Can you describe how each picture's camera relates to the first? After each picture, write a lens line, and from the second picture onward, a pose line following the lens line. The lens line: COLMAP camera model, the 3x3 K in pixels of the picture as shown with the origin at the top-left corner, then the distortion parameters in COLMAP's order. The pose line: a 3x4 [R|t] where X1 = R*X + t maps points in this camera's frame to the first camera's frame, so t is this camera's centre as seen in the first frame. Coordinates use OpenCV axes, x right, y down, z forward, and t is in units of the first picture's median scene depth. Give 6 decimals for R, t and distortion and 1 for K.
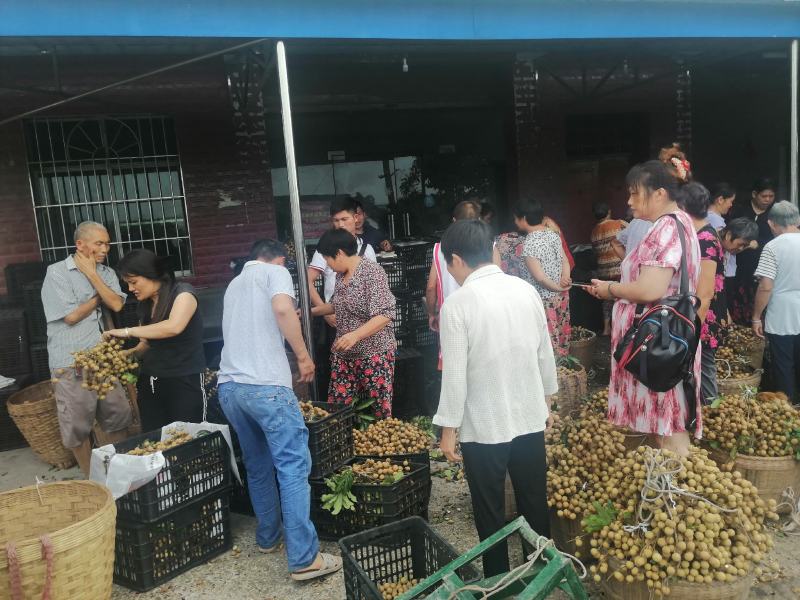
lens RADIAL K [[635.1, 0, 400.6], [0, 635.1, 306.5], [0, 0, 1]] dist [0.036051, -0.055079]
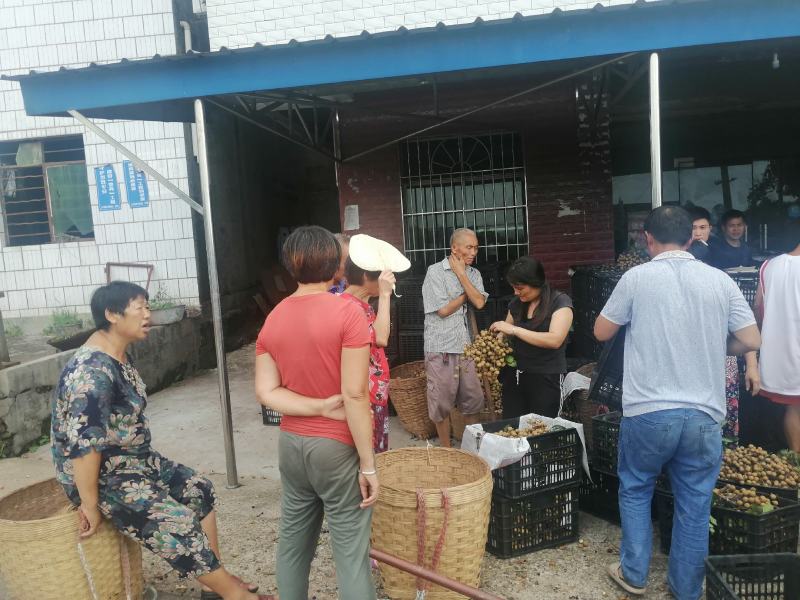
lens RADIAL K [[635.1, 0, 392.0], [0, 635.1, 307.0], [0, 0, 1]] dist [0.036051, -0.055079]
pose [[0.885431, 0.077330, -0.458292, -0.082568], [-0.082258, 0.996568, 0.009233, 0.009050], [0.457434, 0.029523, 0.888754, -0.089328]]
